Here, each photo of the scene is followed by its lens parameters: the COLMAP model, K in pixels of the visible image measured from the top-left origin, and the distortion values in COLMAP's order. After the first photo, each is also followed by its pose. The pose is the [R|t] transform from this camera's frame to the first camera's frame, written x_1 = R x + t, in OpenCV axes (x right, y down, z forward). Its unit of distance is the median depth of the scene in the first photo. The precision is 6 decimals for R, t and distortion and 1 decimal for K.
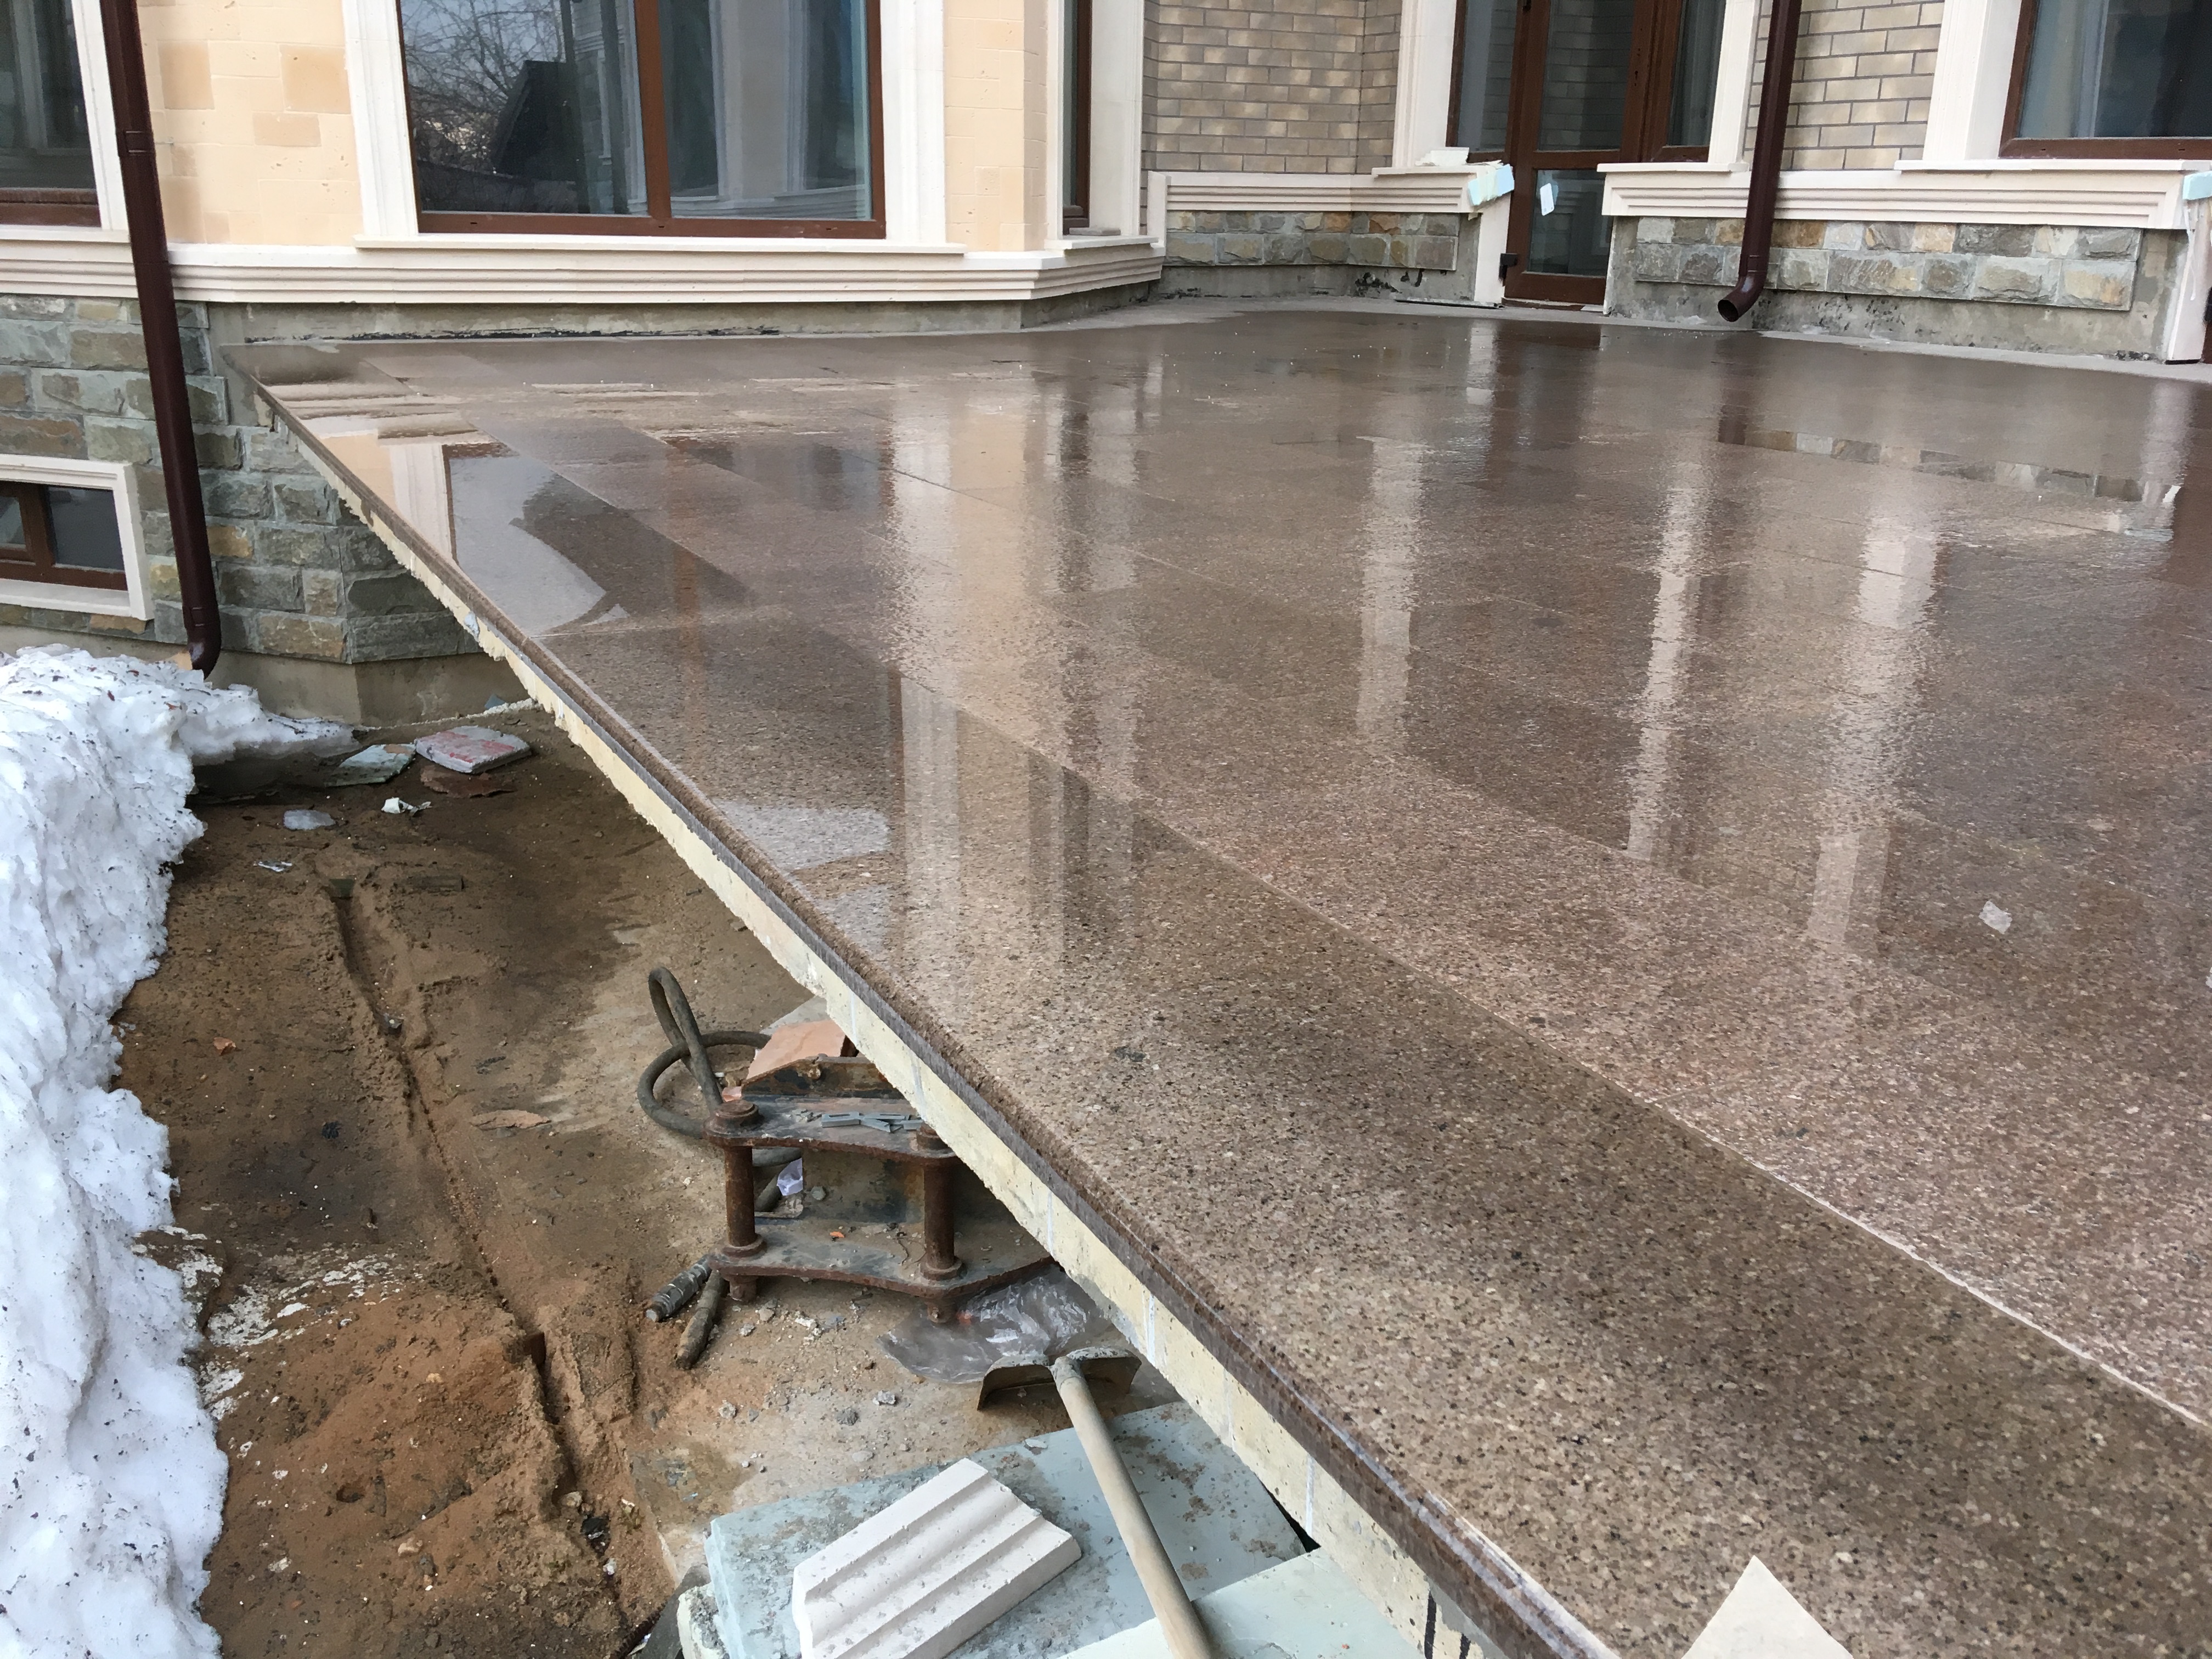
lens RADIAL K [[1863.6, 0, 1096.9], [0, 1863.6, 822.0], [0, 0, 1]] dist [0.127827, -0.195410]
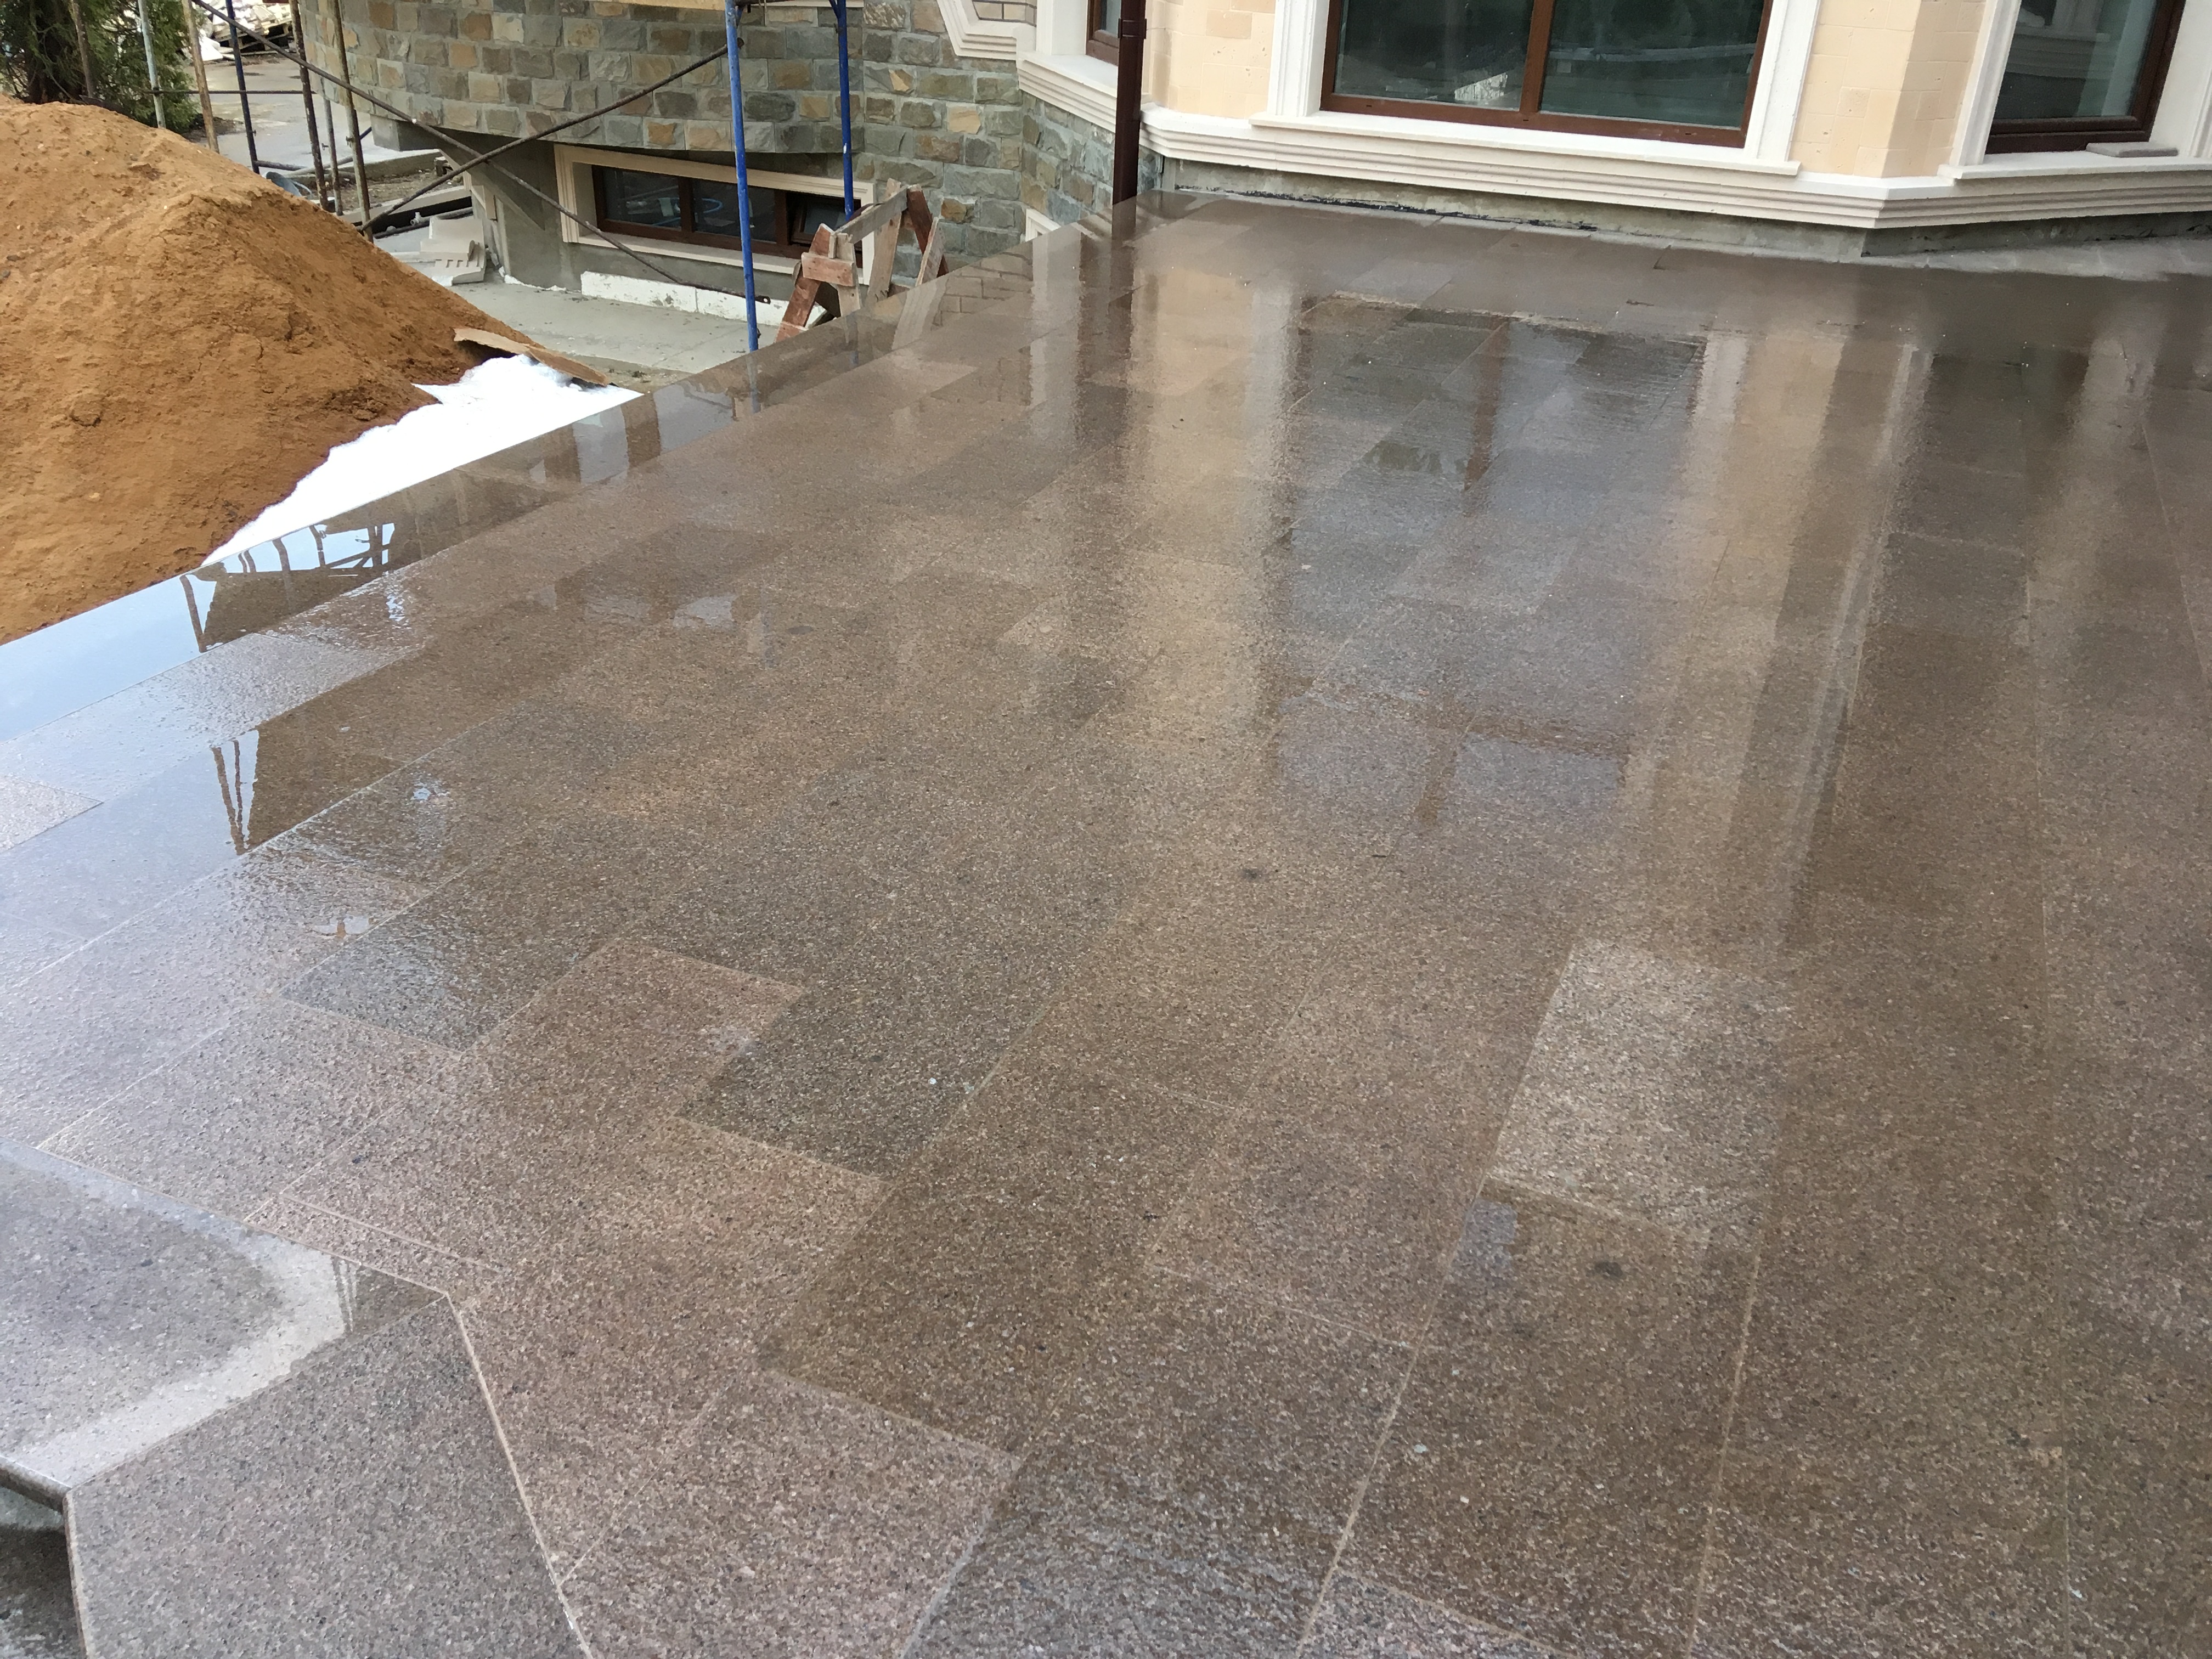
lens RADIAL K [[1863.6, 0, 1096.9], [0, 1863.6, 822.0], [0, 0, 1]] dist [0.127827, -0.195410]
pose [[0.636109, 0.371474, -0.676293, 0.499372], [-0.272978, 0.928142, 0.253051, -0.139857], [0.721698, 0.023645, 0.691804, 0.053881]]
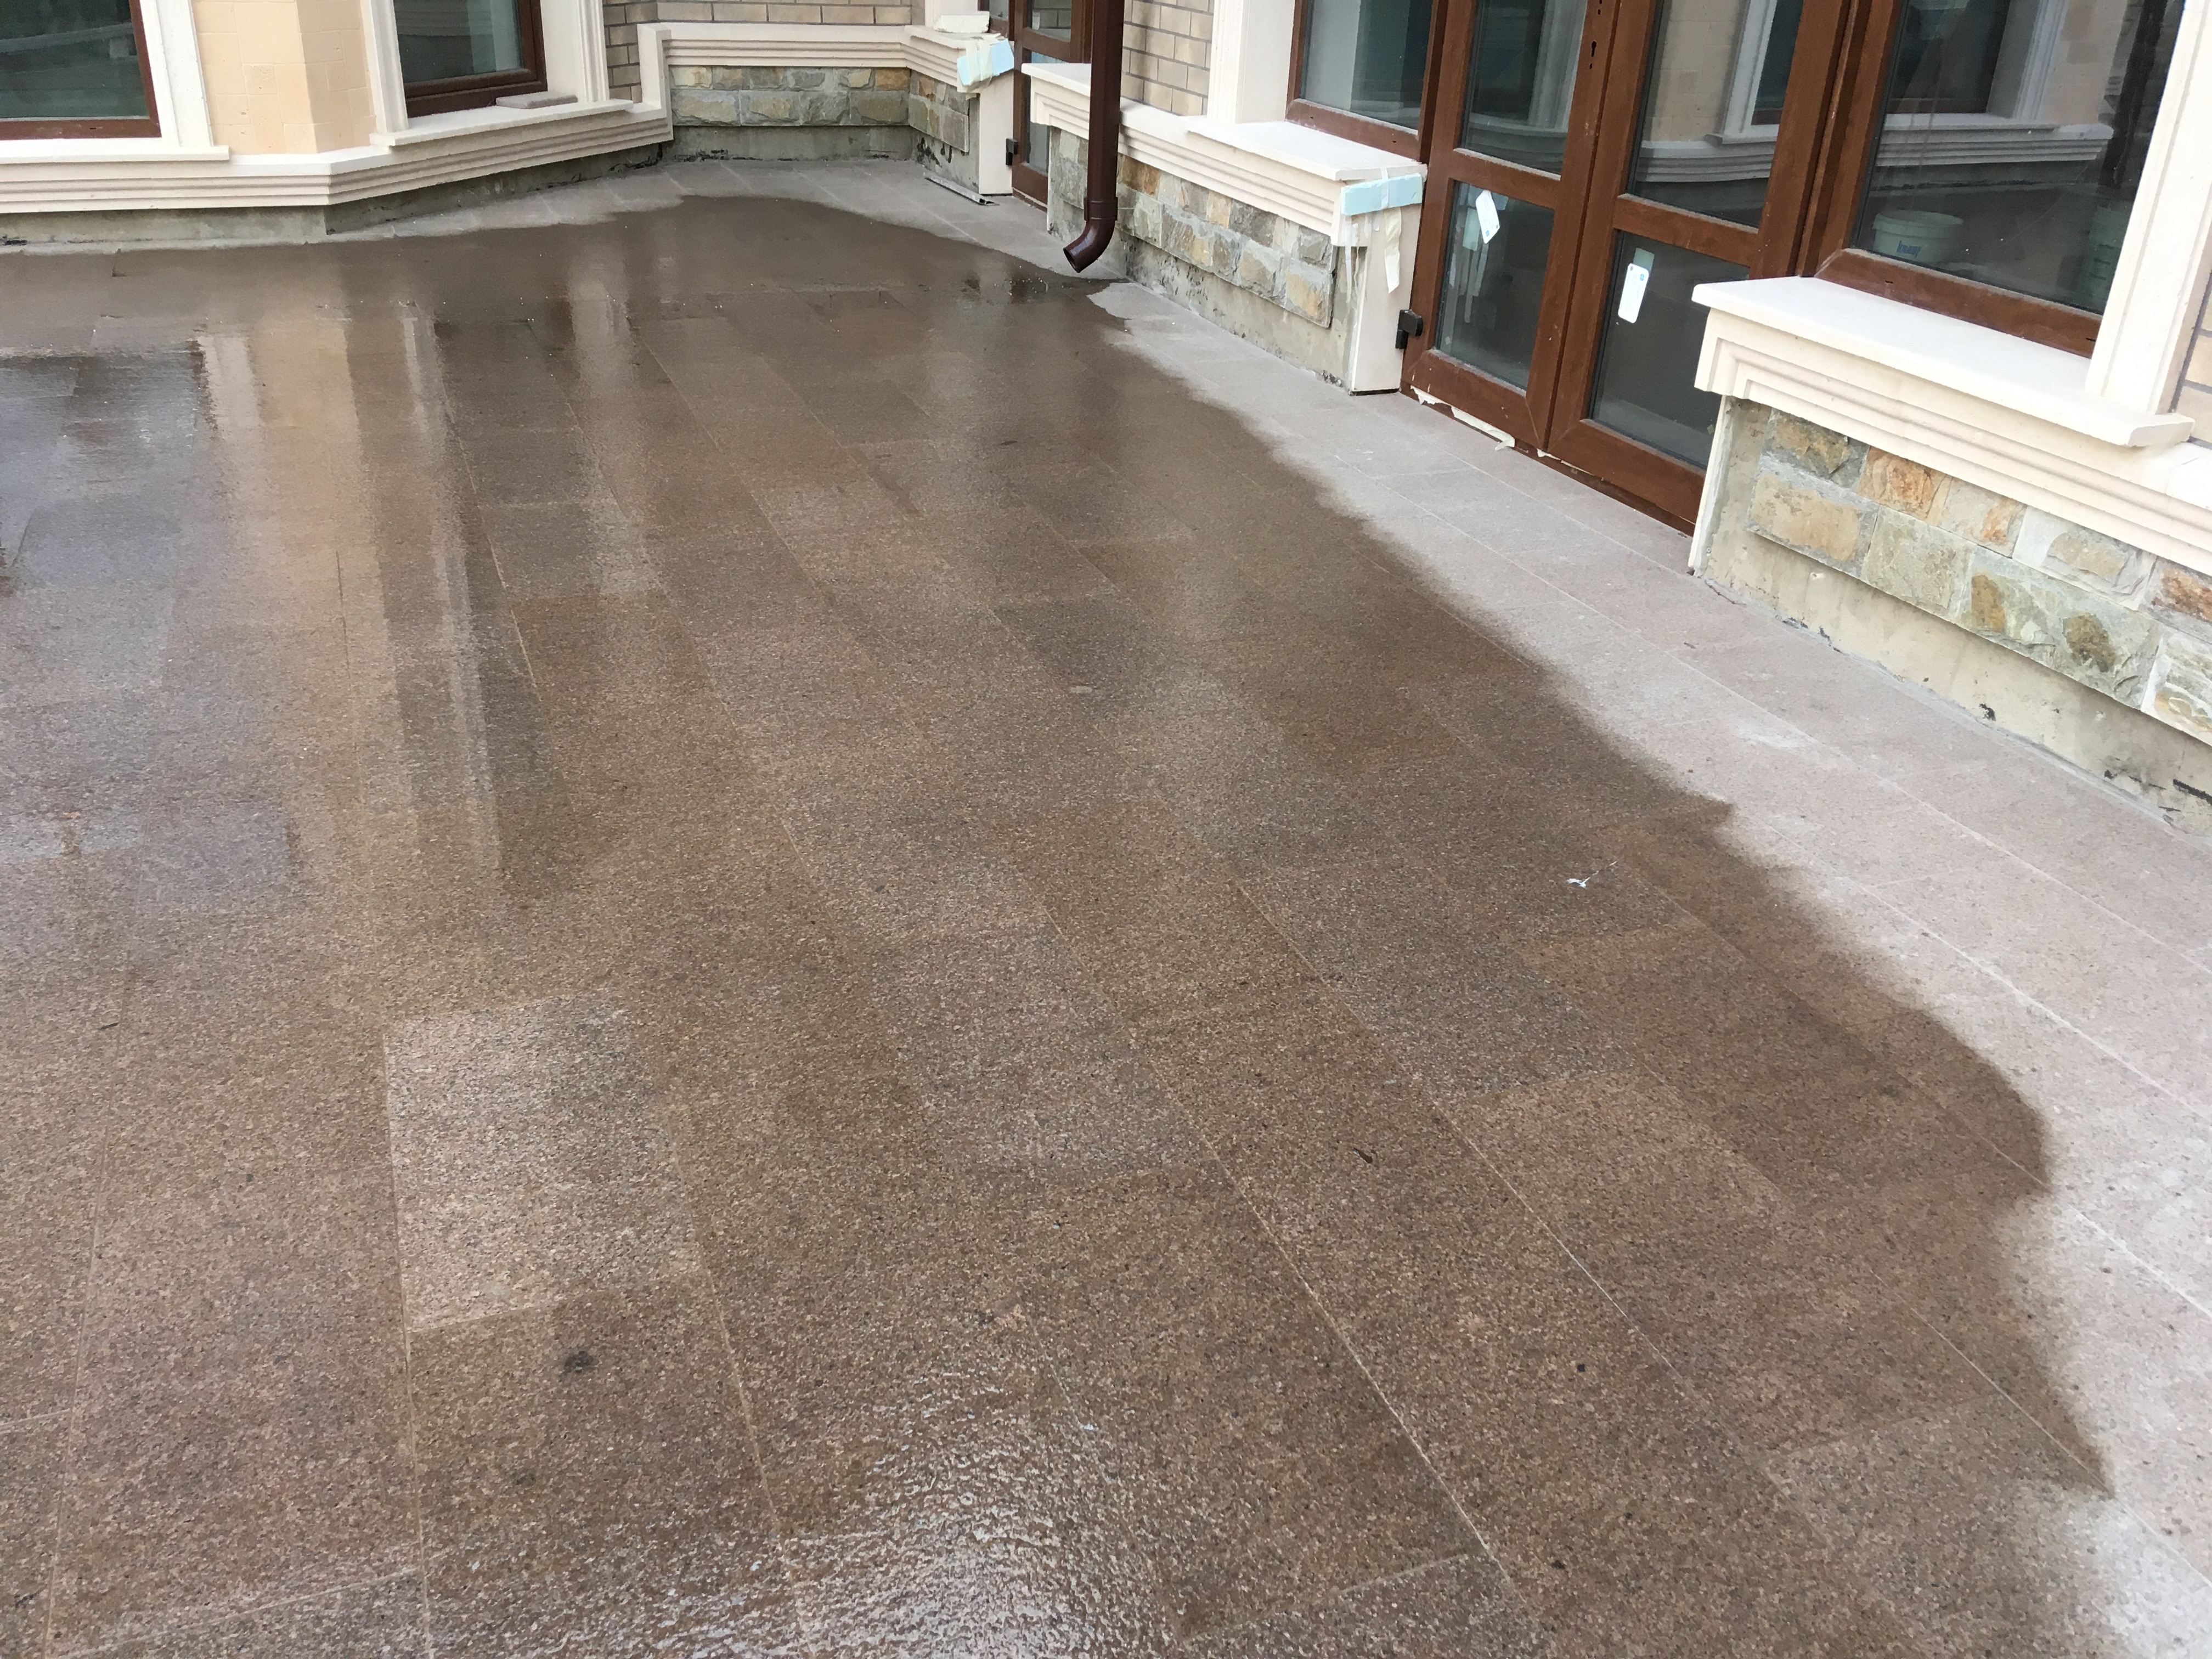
lens RADIAL K [[1863.6, 0, 1096.9], [0, 1863.6, 822.0], [0, 0, 1]] dist [0.127827, -0.195410]
pose [[0.993246, 0.073362, -0.089893, 0.468479], [-0.059398, 0.987021, 0.149204, -0.144660], [0.099672, -0.142857, 0.984712, 0.067429]]
